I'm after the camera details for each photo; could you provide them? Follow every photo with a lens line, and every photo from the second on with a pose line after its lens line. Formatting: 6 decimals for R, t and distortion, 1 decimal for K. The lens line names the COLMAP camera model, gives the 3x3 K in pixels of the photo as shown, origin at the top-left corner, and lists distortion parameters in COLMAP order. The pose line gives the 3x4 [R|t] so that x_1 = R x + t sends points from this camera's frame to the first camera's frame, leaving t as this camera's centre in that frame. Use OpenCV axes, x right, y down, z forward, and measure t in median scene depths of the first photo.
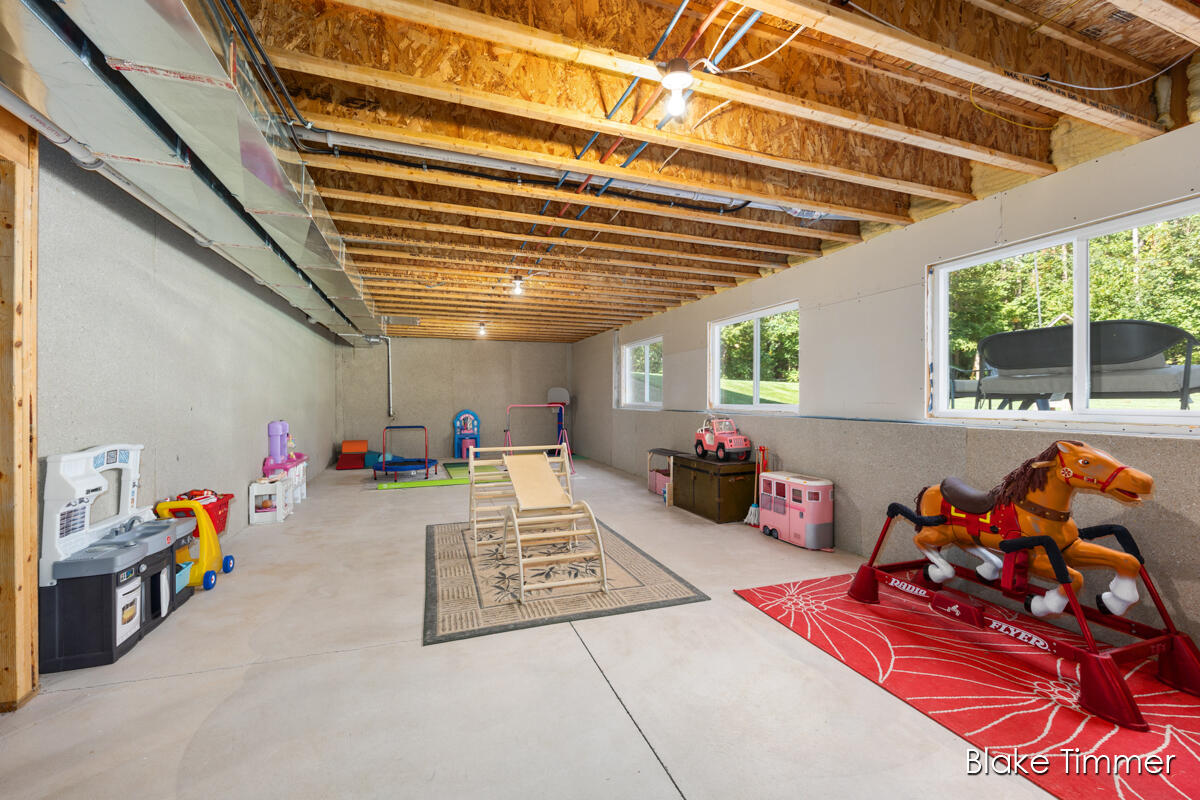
lens RADIAL K [[482.3, 0, 596.5], [0, 482.3, 398.0], [0, 0, 1]] dist [-0.008618, 0.001042]
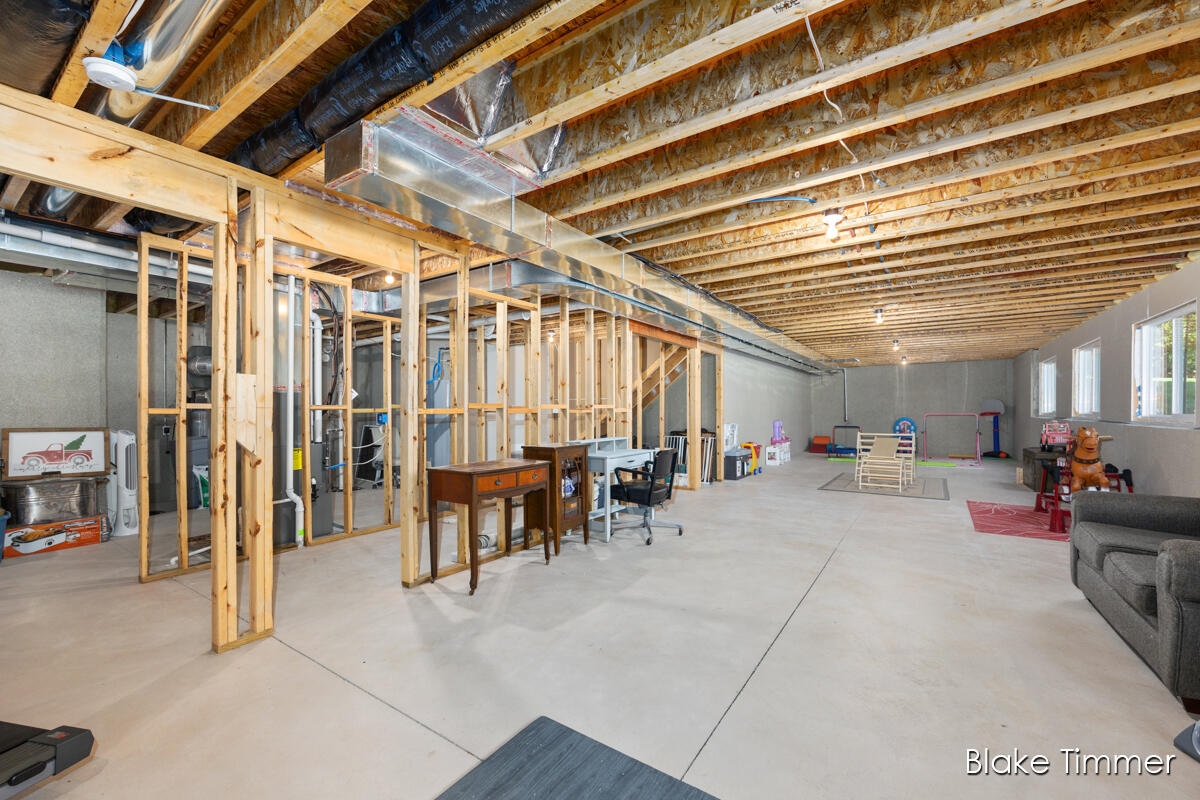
lens RADIAL K [[482.3, 0, 606.3], [0, 482.3, 408.4], [0, 0, 1]] dist [-0.008618, 0.001042]
pose [[0.592745, -0.006161, -0.805367, 0.671696], [0.006112, 0.999976, -0.003151, -0.003188], [0.805367, -0.003055, 0.592769, -0.965883]]
